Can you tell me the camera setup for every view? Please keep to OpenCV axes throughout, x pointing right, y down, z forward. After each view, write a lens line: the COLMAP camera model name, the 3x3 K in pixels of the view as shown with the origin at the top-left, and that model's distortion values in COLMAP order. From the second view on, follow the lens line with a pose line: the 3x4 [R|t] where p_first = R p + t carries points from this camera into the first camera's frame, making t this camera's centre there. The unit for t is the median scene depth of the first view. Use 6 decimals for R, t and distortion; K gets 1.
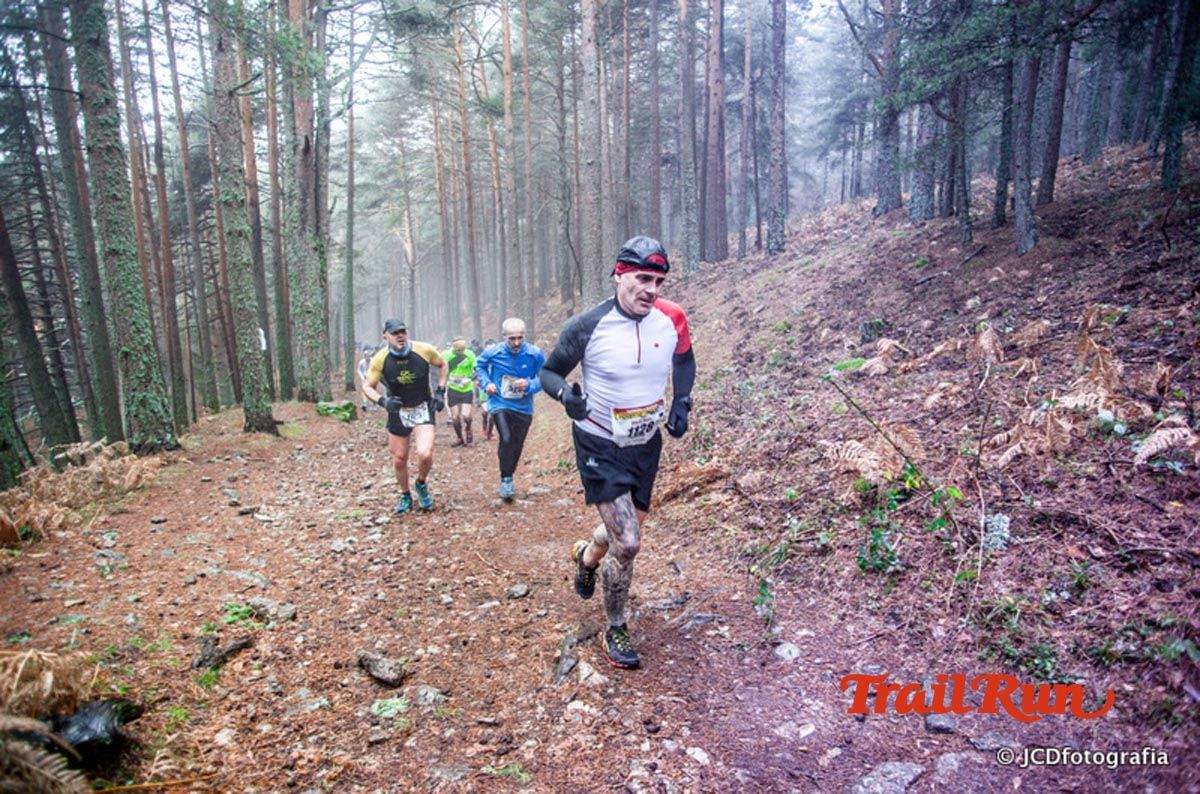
lens RADIAL K [[735.8, 0, 605.2], [0, 735.8, 404.7], [0, 0, 1]] dist [-0.095048, 0.055581]
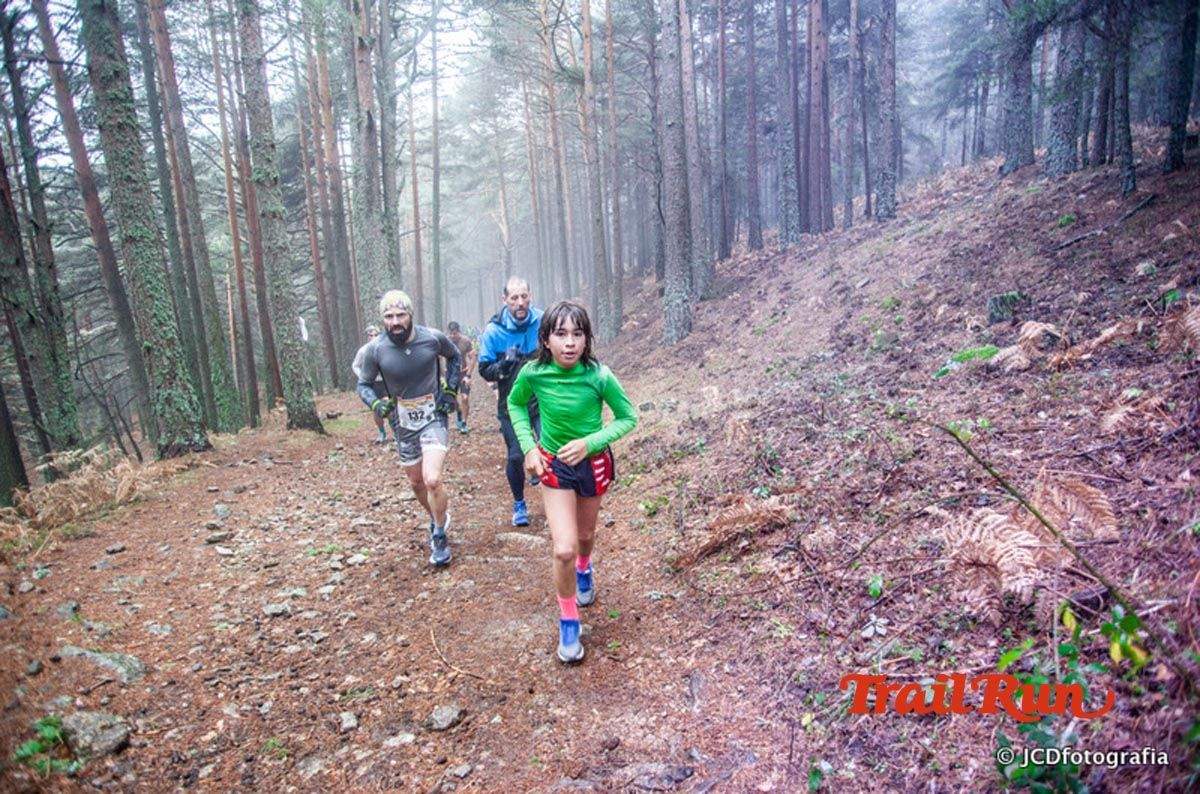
lens RADIAL K [[732.7, 0, 606.8], [0, 732.7, 403.9], [0, 0, 1]] dist [-0.094026, 0.053916]
pose [[0.989496, -0.002864, -0.144529, 0.104285], [0.006847, 0.999610, 0.027072, -0.040897], [0.144395, -0.027777, 0.989130, 0.331476]]
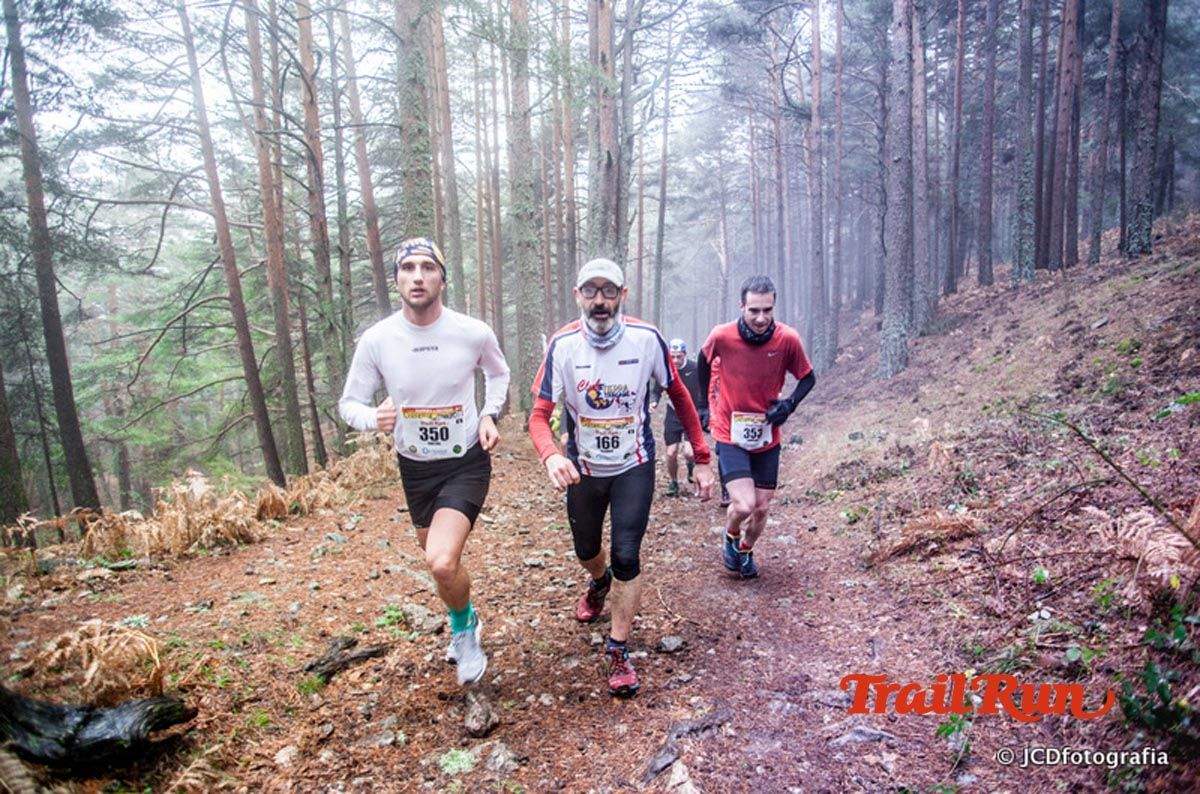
lens RADIAL K [[733.0, 0, 606.9], [0, 733.0, 404.3], [0, 0, 1]] dist [-0.097942, 0.058639]
pose [[0.908967, 0.054307, -0.413316, 0.126553], [-0.060663, 0.998156, -0.002260, -0.015824], [0.412431, 0.027127, 0.910585, 0.164125]]
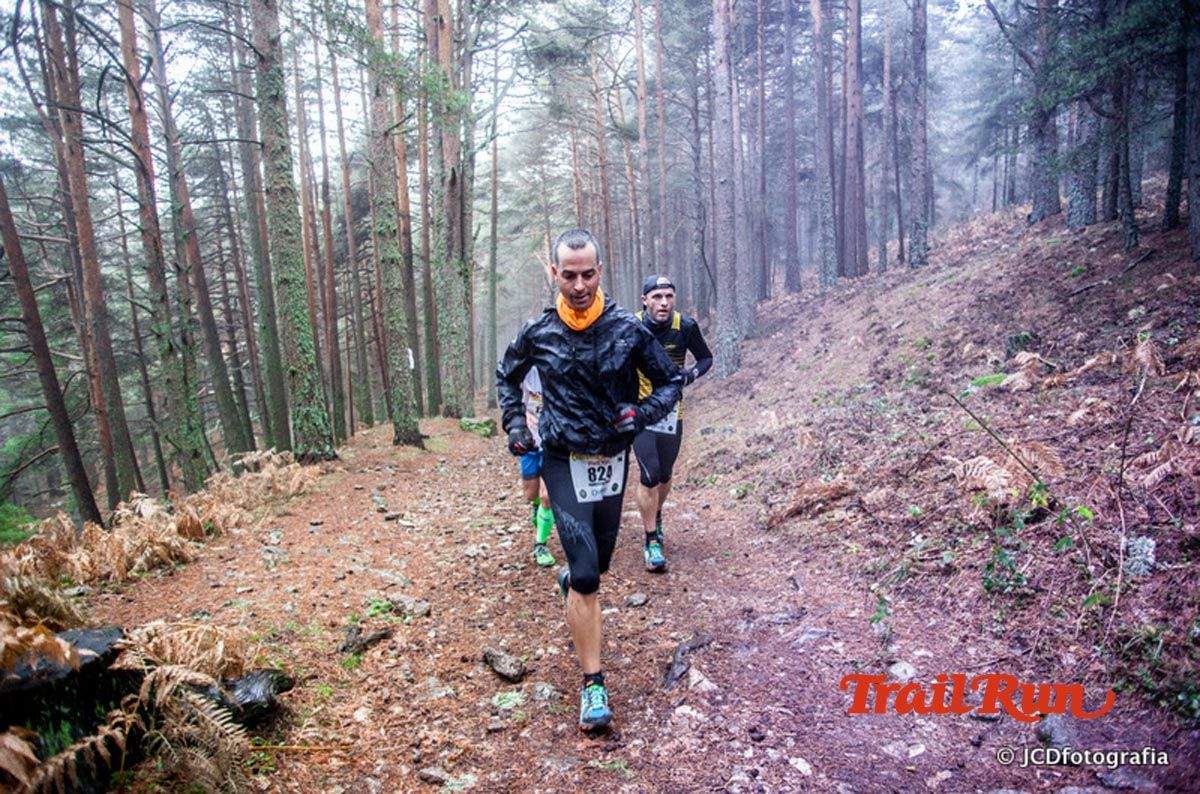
lens RADIAL K [[734.5, 0, 605.2], [0, 734.5, 402.7], [0, 0, 1]] dist [-0.097861, 0.057337]
pose [[0.982607, 0.002288, -0.185684, 0.023209], [-0.007530, 0.999593, -0.027531, 0.005963], [0.185546, 0.028451, 0.982224, -0.020720]]
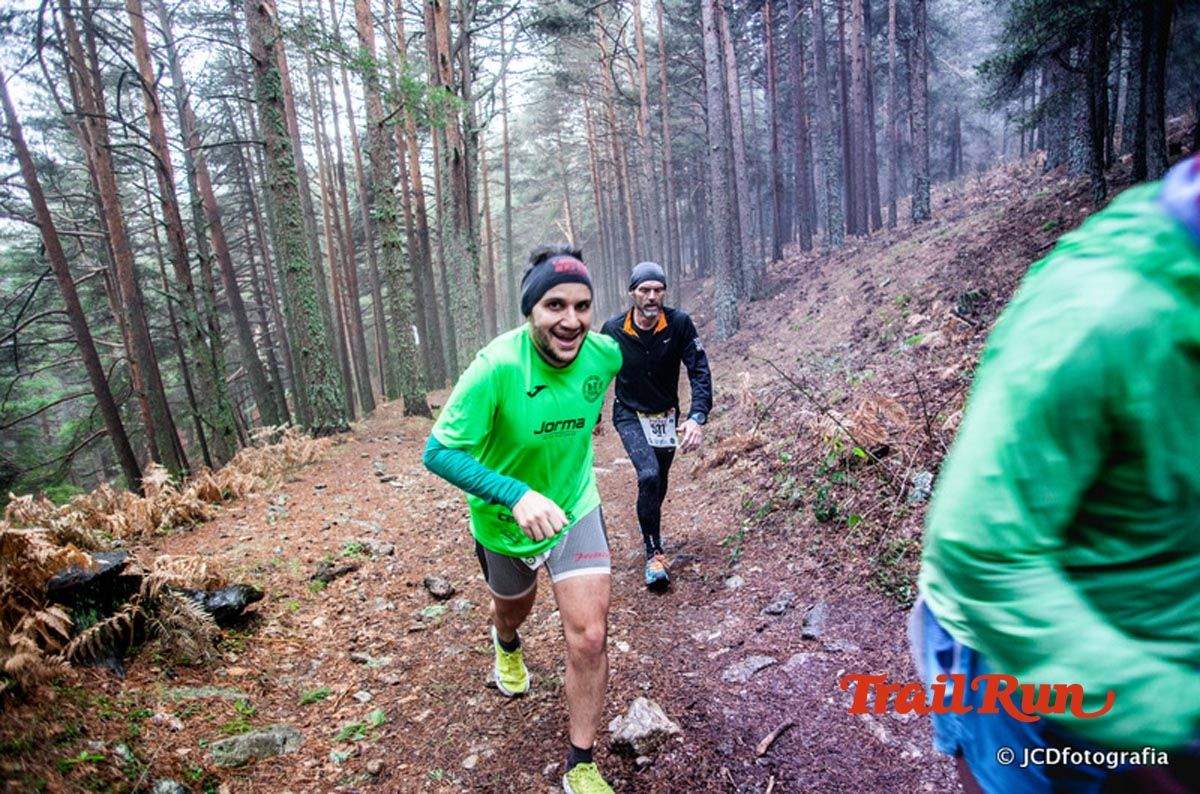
lens RADIAL K [[737.6, 0, 605.5], [0, 737.6, 405.4], [0, 0, 1]] dist [-0.097120, 0.058488]
pose [[0.971613, -0.021209, -0.235624, 0.217634], [0.027687, 0.999323, 0.024218, 0.003173], [0.234951, -0.030055, 0.971542, -0.158410]]
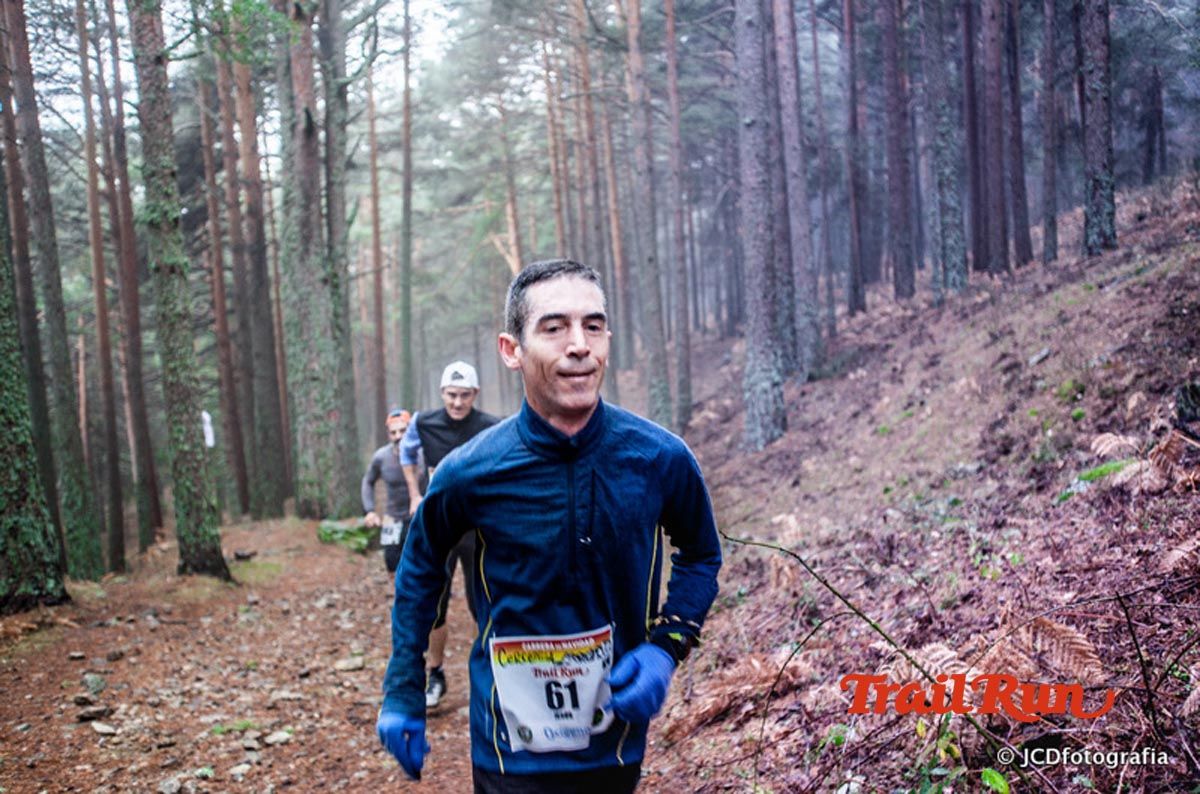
lens RADIAL K [[1217.3, 0, 603.5], [0, 1217.3, 400.7], [0, 0, 1]] dist [-0.055679, 0.149519]
pose [[0.977168, -0.022766, -0.211243, 0.239296], [0.003763, 0.995941, -0.089928, -0.041744], [0.212433, 0.087080, 0.973288, 0.045103]]
